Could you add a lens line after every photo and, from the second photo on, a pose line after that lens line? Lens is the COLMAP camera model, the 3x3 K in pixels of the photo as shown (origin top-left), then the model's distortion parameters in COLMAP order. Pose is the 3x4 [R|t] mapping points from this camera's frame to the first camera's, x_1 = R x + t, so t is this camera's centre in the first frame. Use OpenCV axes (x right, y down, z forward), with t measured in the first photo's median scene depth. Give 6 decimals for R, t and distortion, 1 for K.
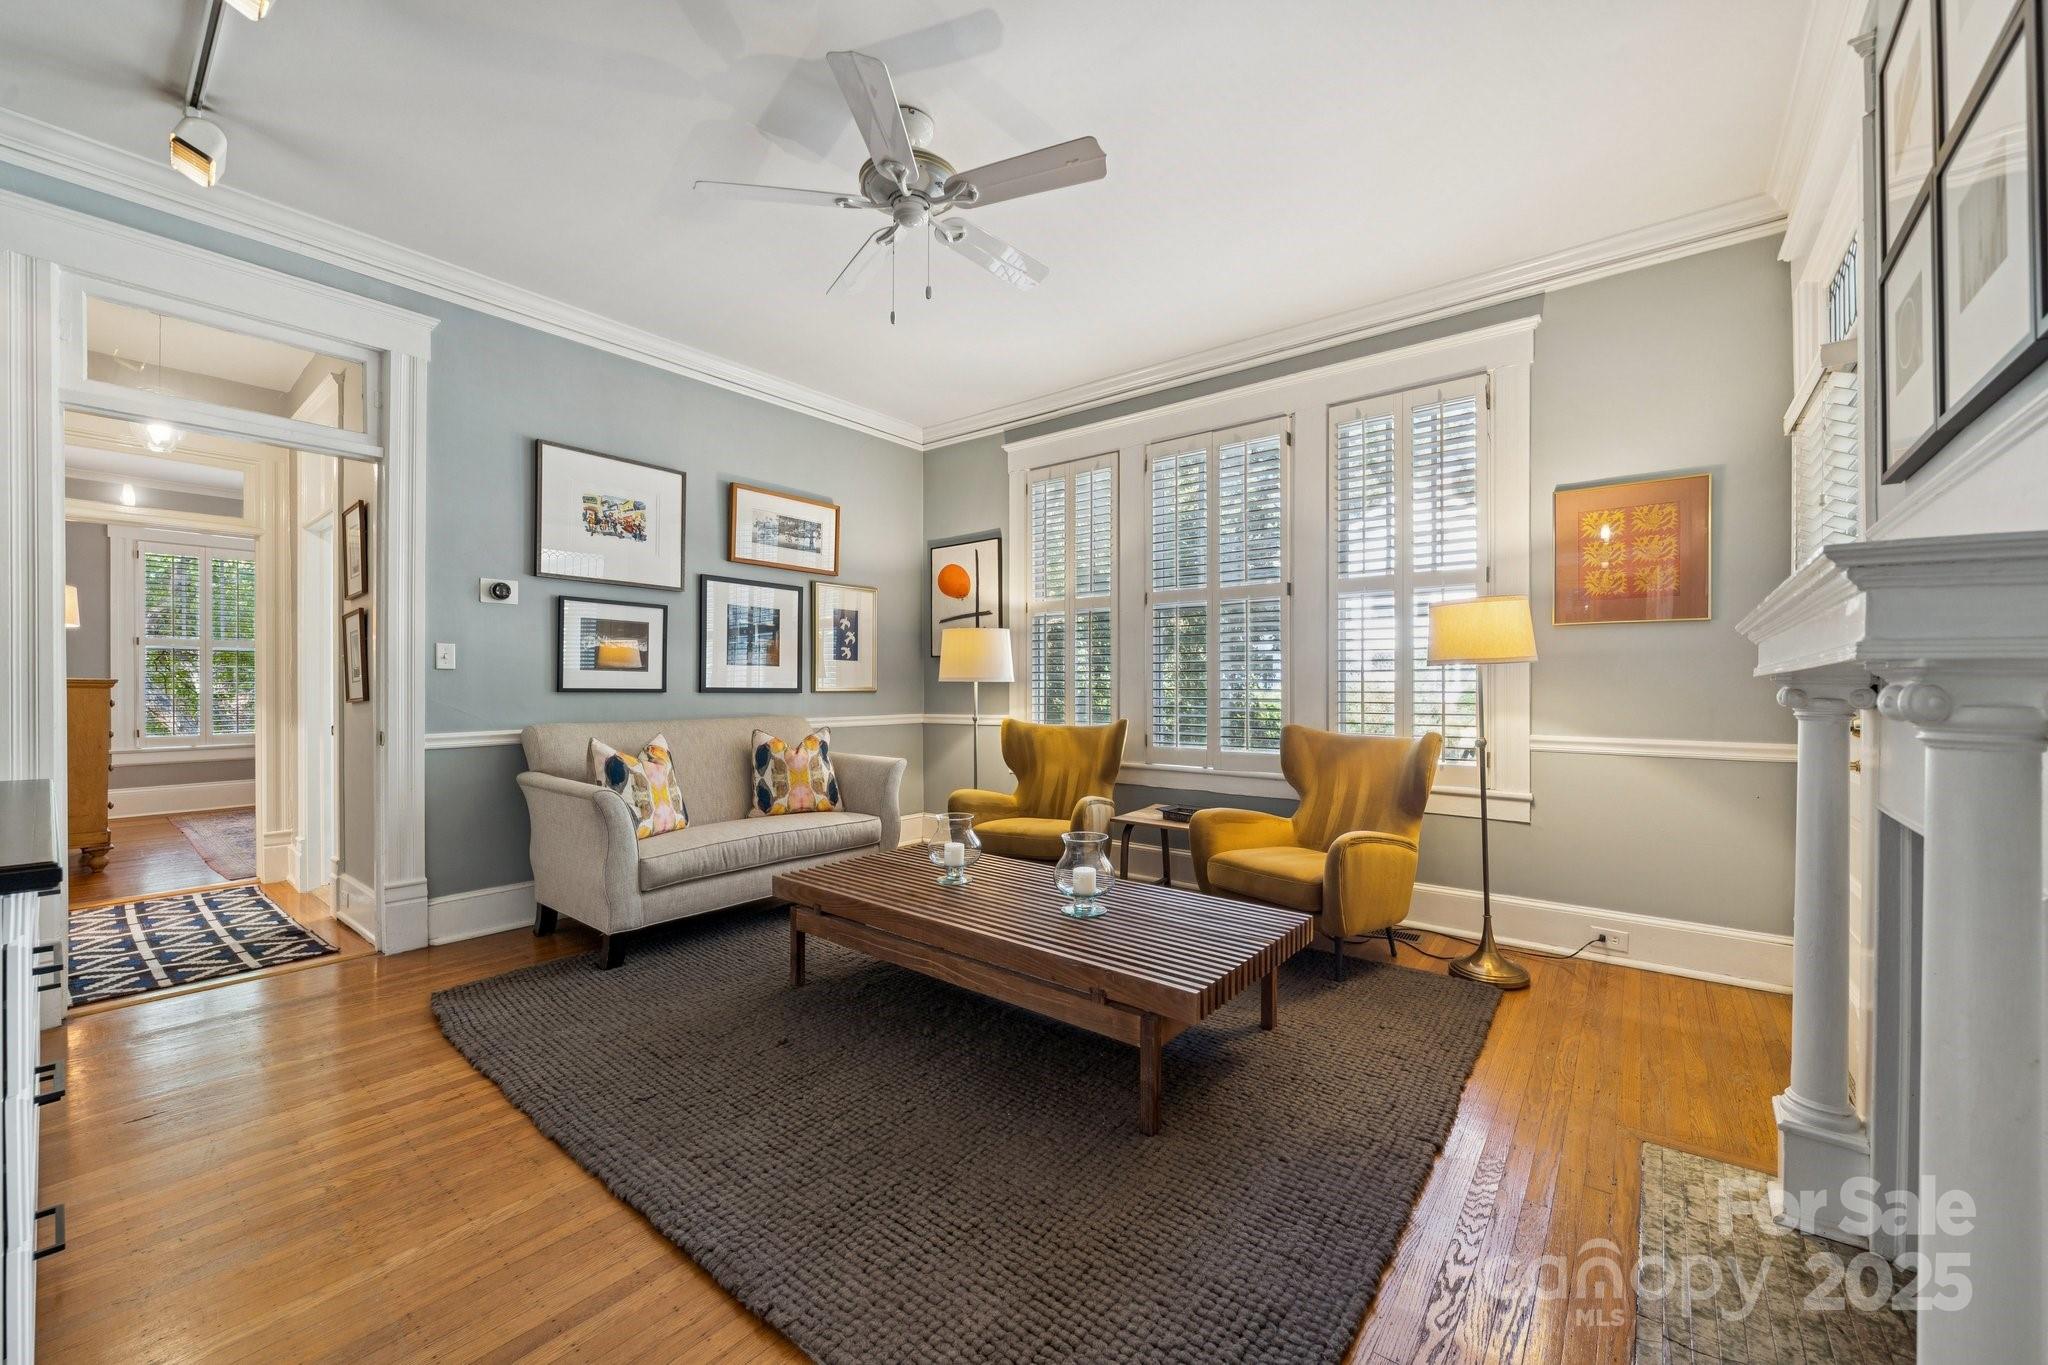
lens RADIAL K [[774.4, 0, 1042.5], [0, 774.4, 670.6], [0, 0, 1]] dist [-0.001714, -0.000040]
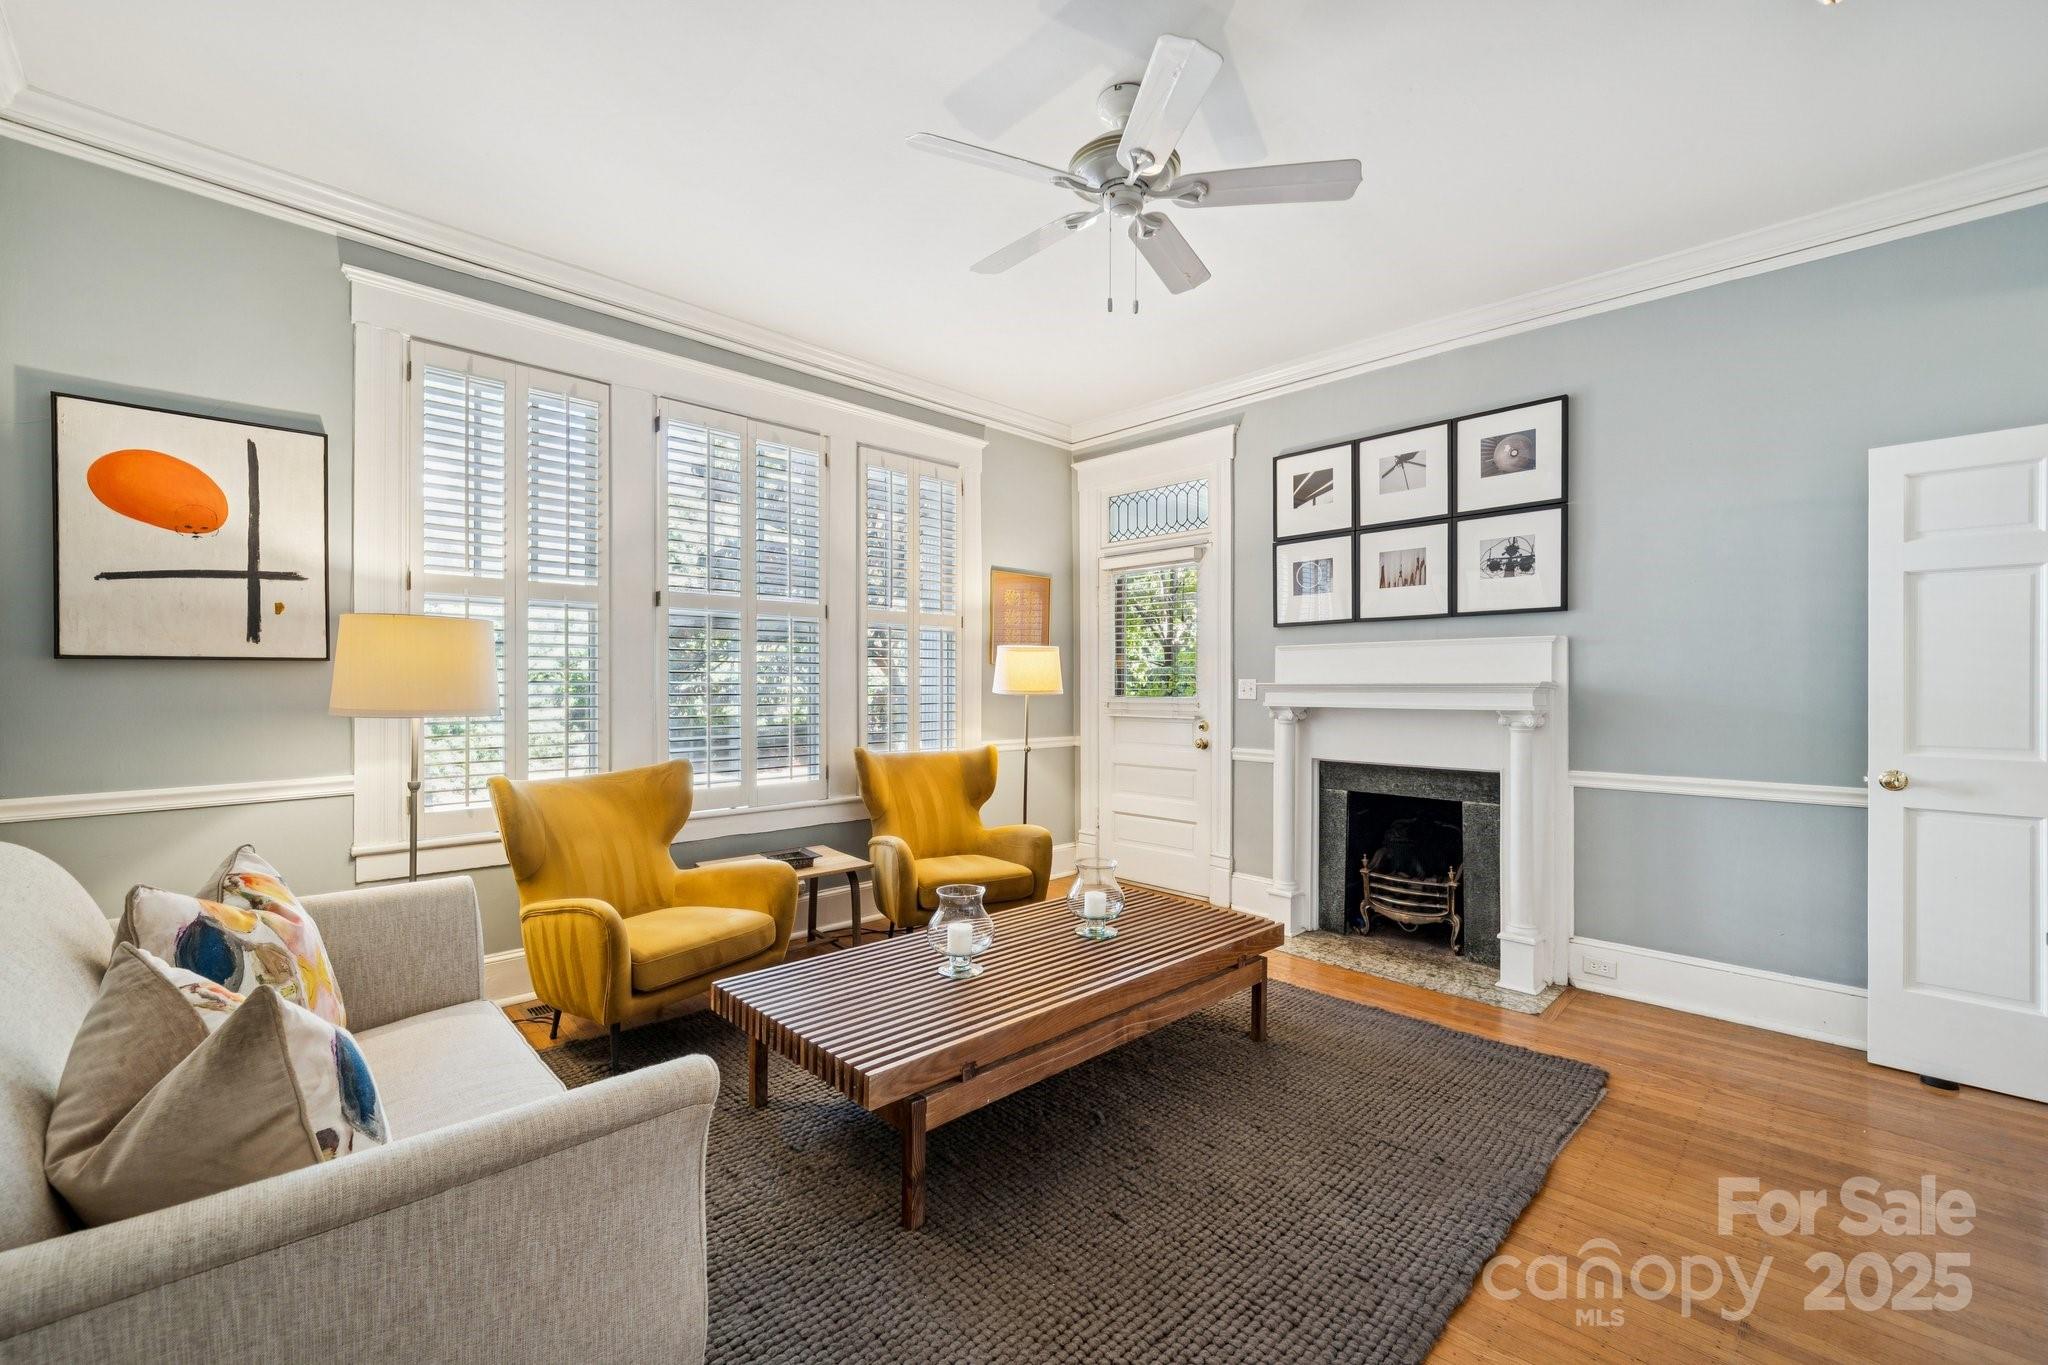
lens RADIAL K [[867.5, 0, 1039.6], [0, 867.5, 700.6], [0, 0, 1]] dist [0.005396, 0.000242]
pose [[0.128430, 0.001498, 0.991717, -0.663811], [-0.000968, 0.999999, -0.001385, 0.008442], [-0.991718, -0.000782, 0.128432, 0.517649]]
